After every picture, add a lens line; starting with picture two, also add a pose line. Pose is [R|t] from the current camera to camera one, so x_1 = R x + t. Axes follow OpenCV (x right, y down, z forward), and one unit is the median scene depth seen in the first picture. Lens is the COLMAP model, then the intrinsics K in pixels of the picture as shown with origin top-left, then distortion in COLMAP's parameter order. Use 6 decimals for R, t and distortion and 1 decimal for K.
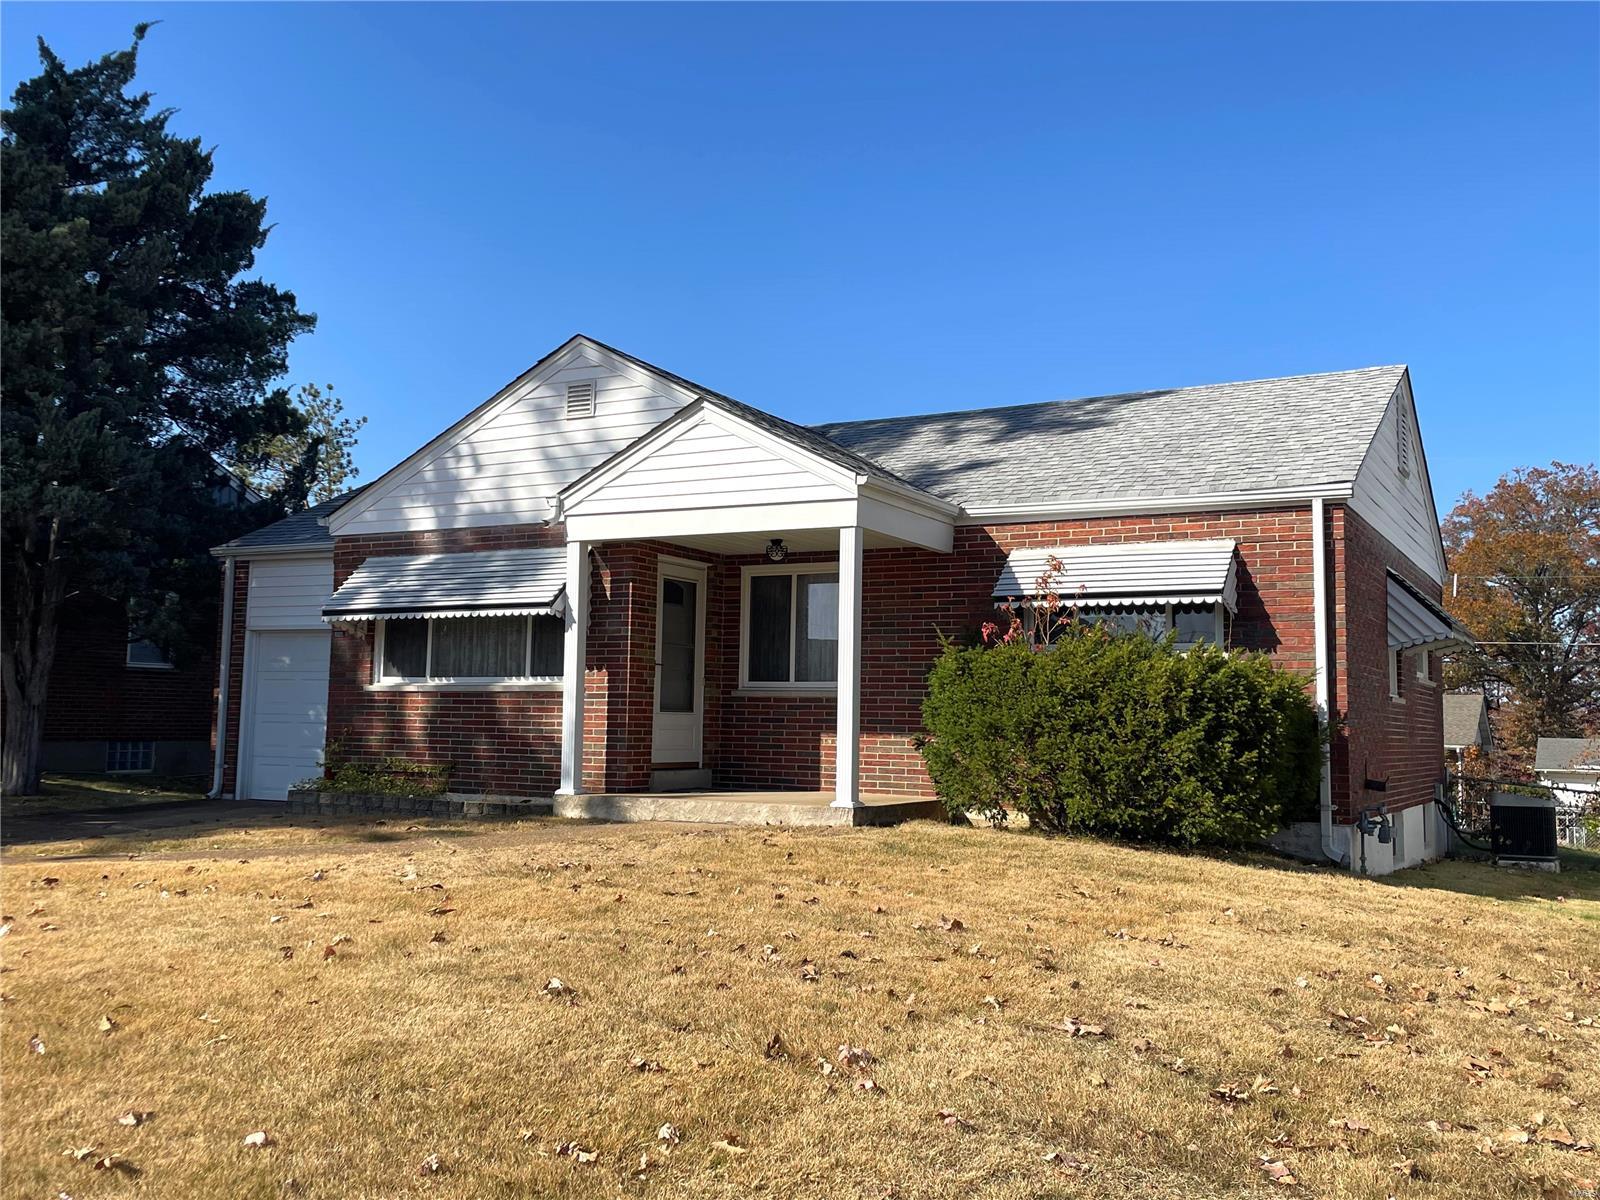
lens RADIAL K [[1496.3, 0, 800.0], [0, 1496.3, 600.0], [0, 0, 1]] dist [0.004192, 0.001012]
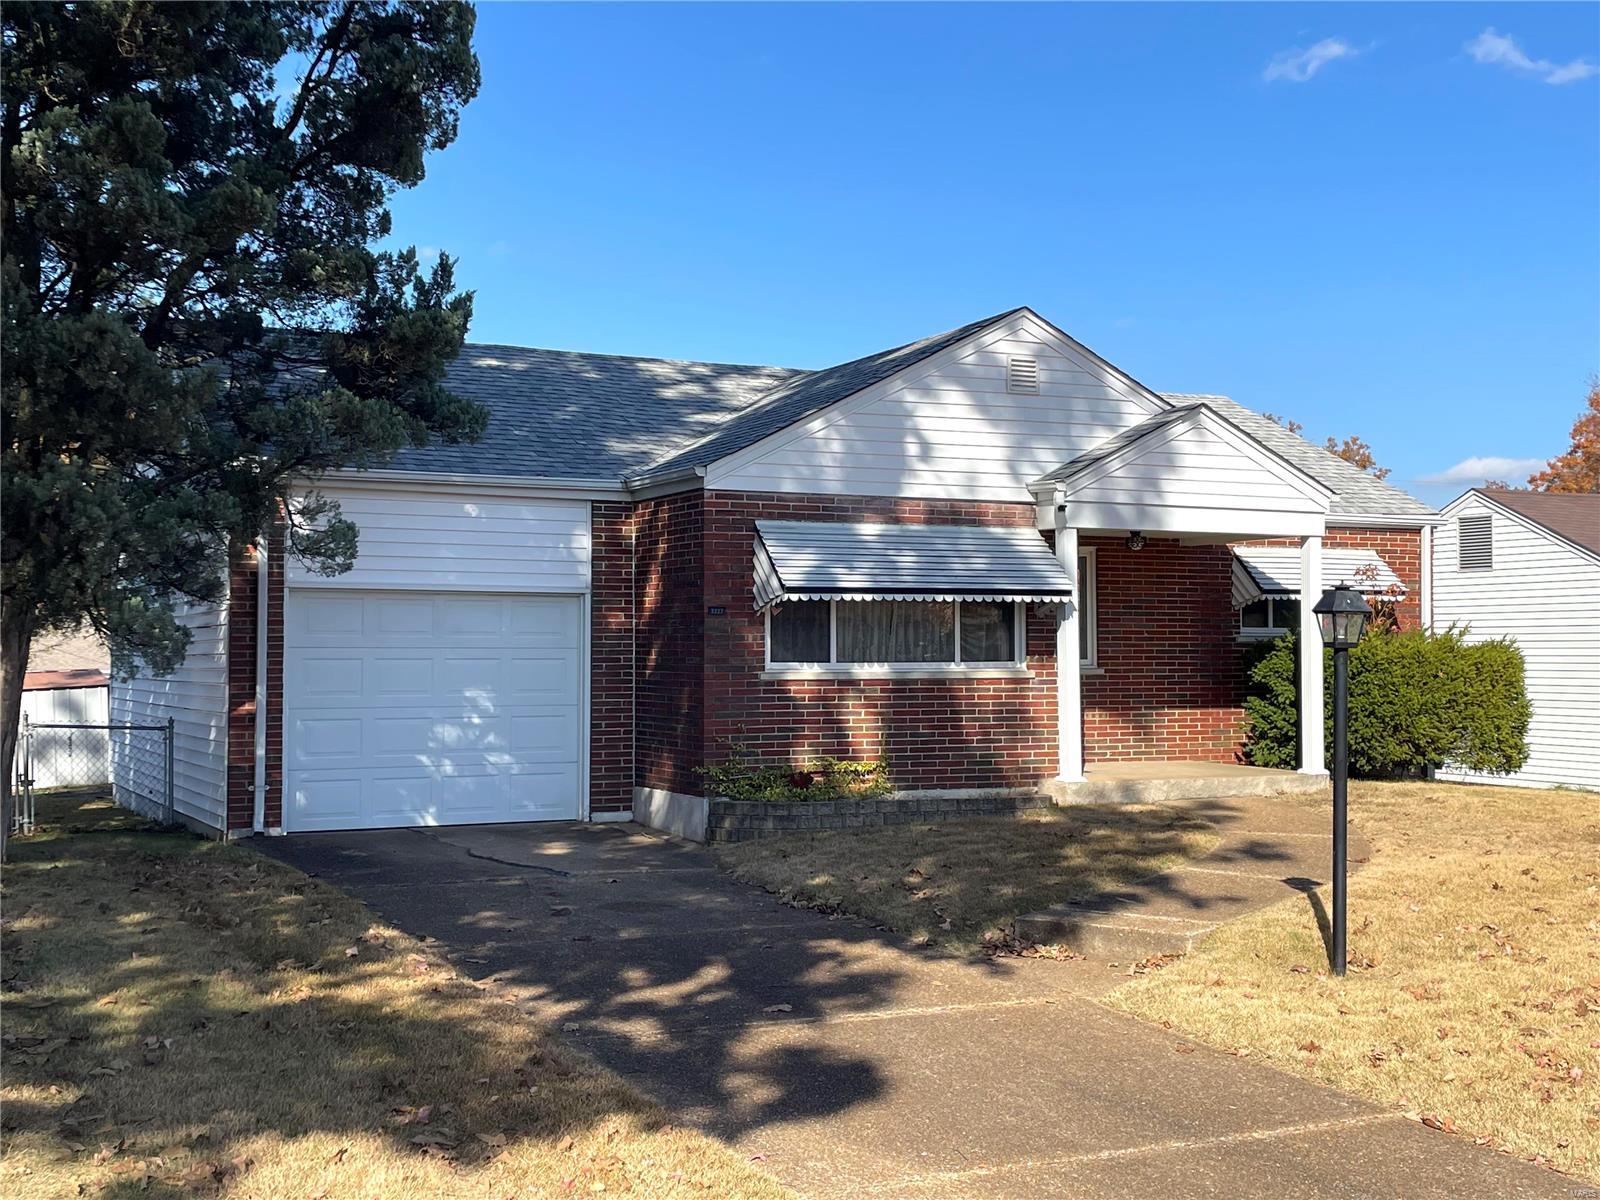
lens RADIAL K [[1914.8, 0, 800.0], [0, 1914.8, 600.0], [0, 0, 1]] dist [-0.003123, -0.005601]
pose [[0.573468, 0.001511, 0.819226, -1.233218], [-0.061359, 0.997269, 0.041113, -0.031602], [-0.816927, -0.073844, 0.571995, 0.401065]]
